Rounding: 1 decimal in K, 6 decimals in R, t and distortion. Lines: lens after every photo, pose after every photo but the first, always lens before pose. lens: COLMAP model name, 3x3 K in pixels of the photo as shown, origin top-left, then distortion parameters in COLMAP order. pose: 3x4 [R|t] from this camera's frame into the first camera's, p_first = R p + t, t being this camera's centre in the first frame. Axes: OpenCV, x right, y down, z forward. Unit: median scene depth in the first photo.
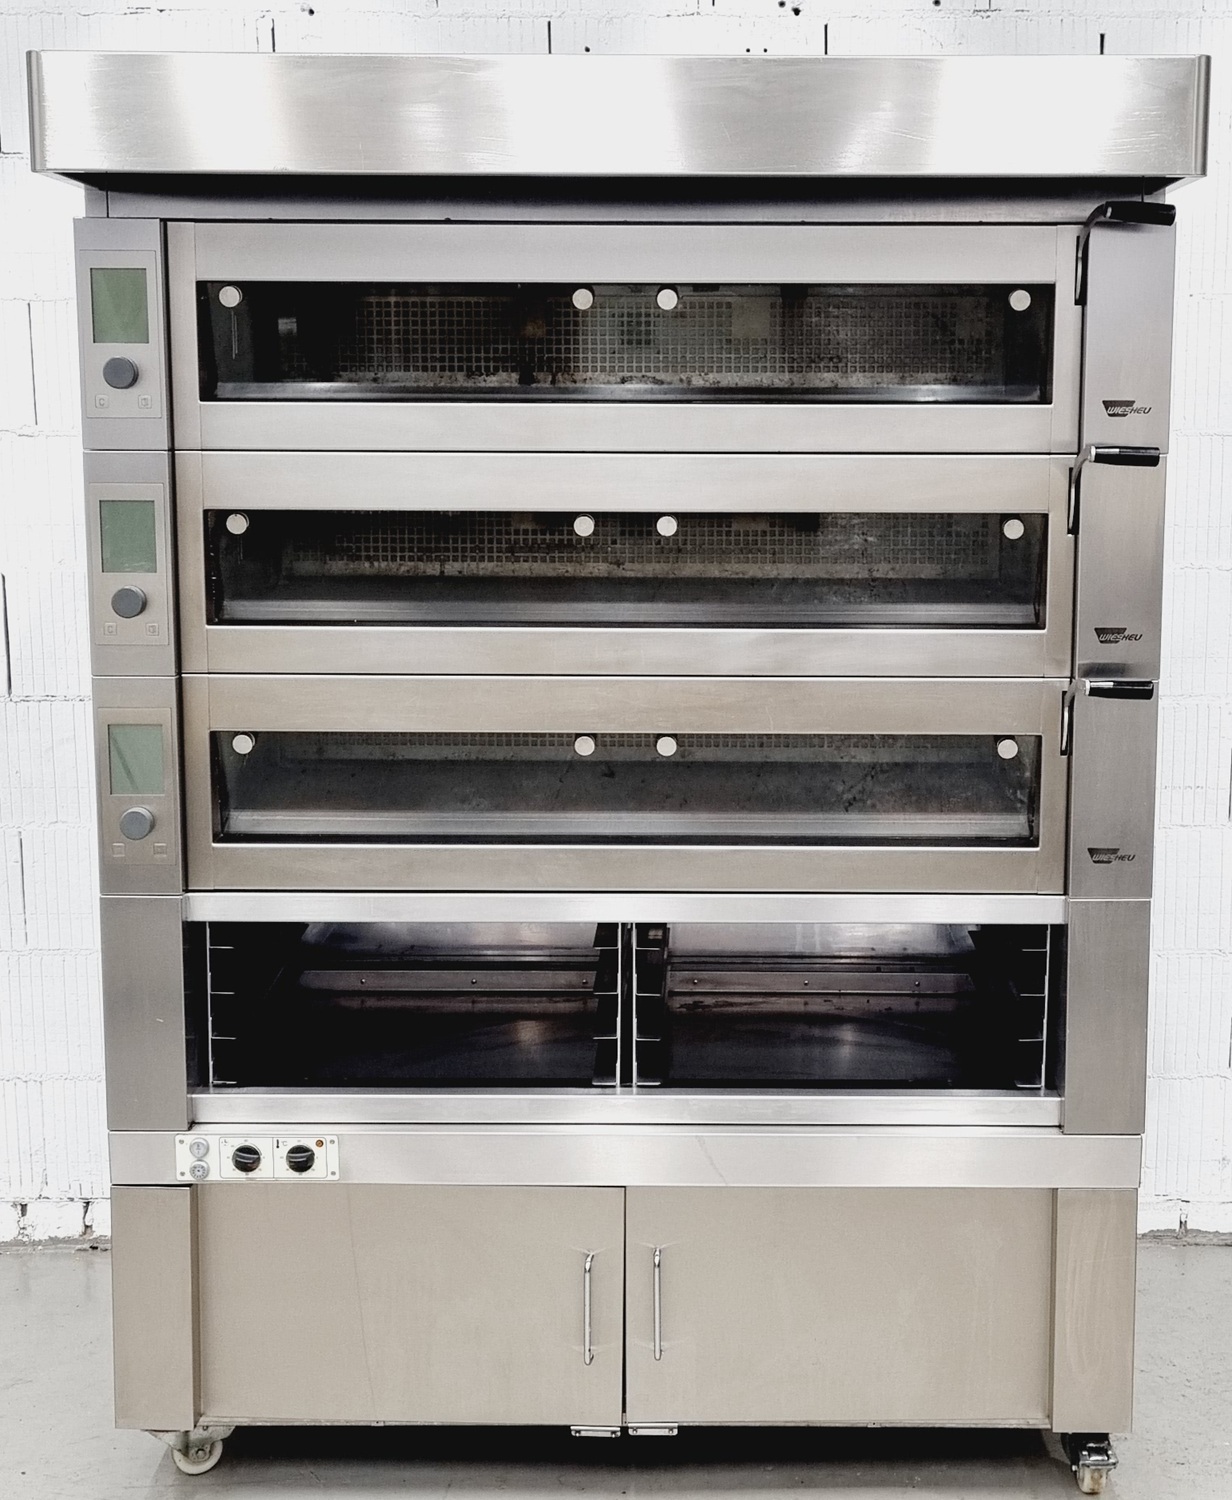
lens RADIAL K [[2404.7, 0, 673.5], [0, 2404.7, 751.0], [0, 0, 1]] dist [0.000330, 0.127235]
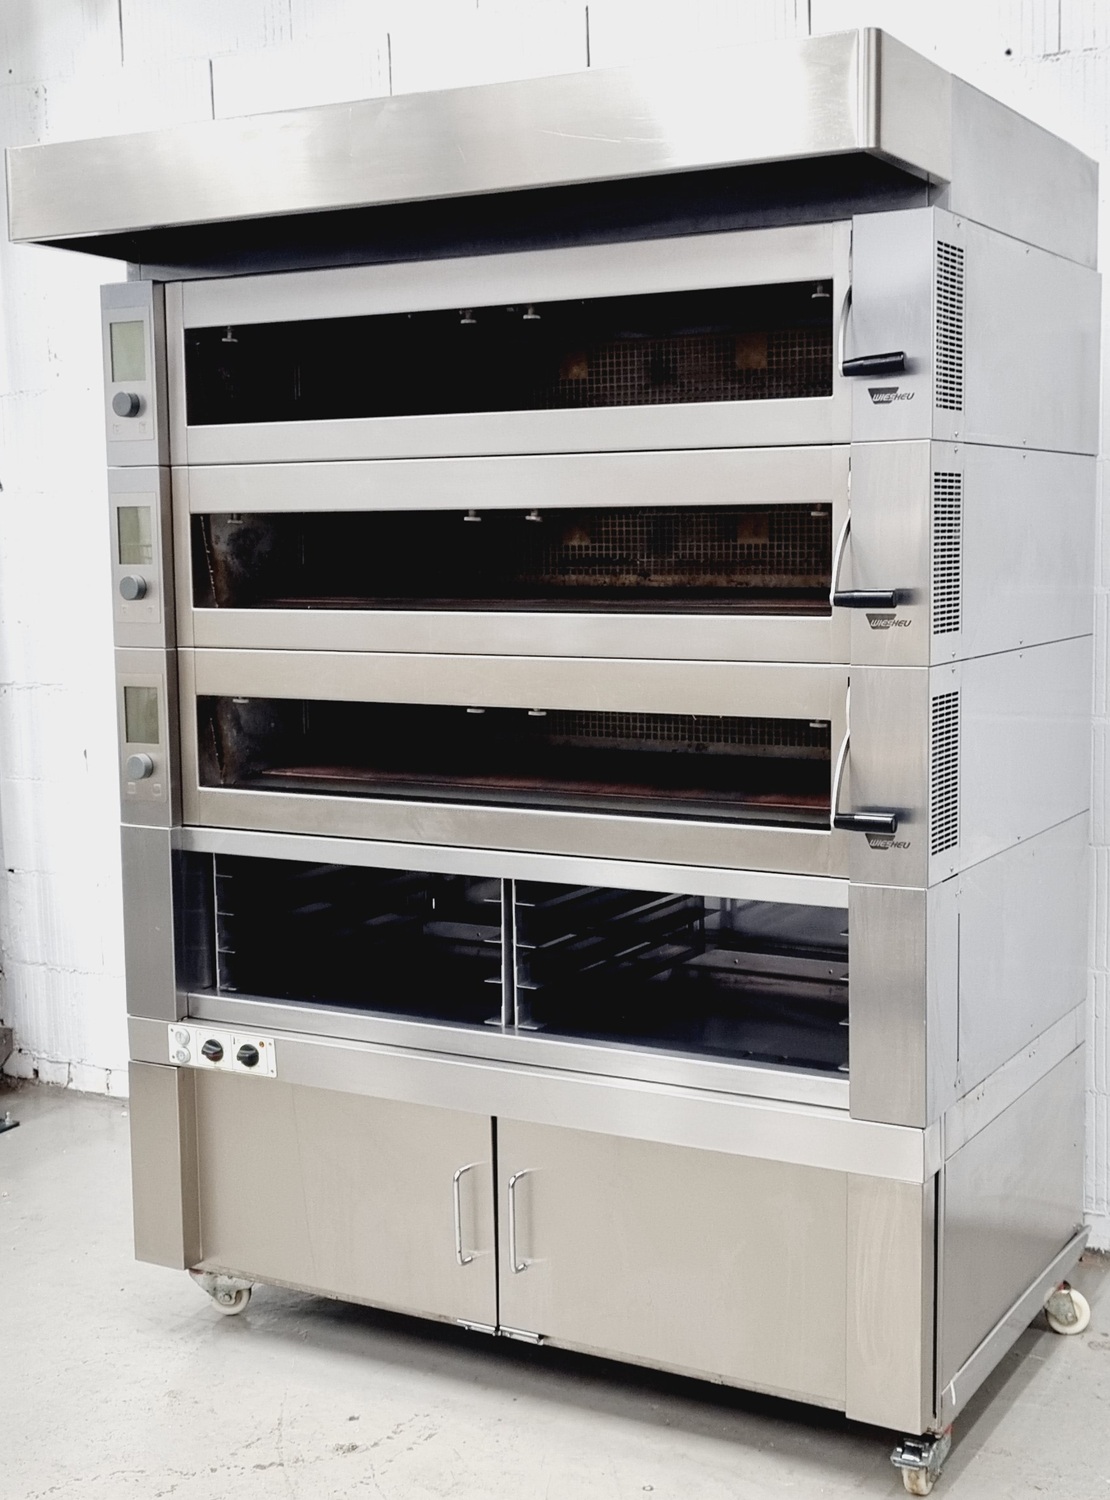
lens RADIAL K [[1945.9, 0, 561.2], [0, 1945.9, 719.5], [0, 0, 1]] dist [0.023190, -0.020536]
pose [[0.875840, 0.033146, -0.481463, 0.435091], [-0.059413, 0.997455, -0.039410, 0.031460], [0.478931, 0.063122, 0.875580, 0.212690]]
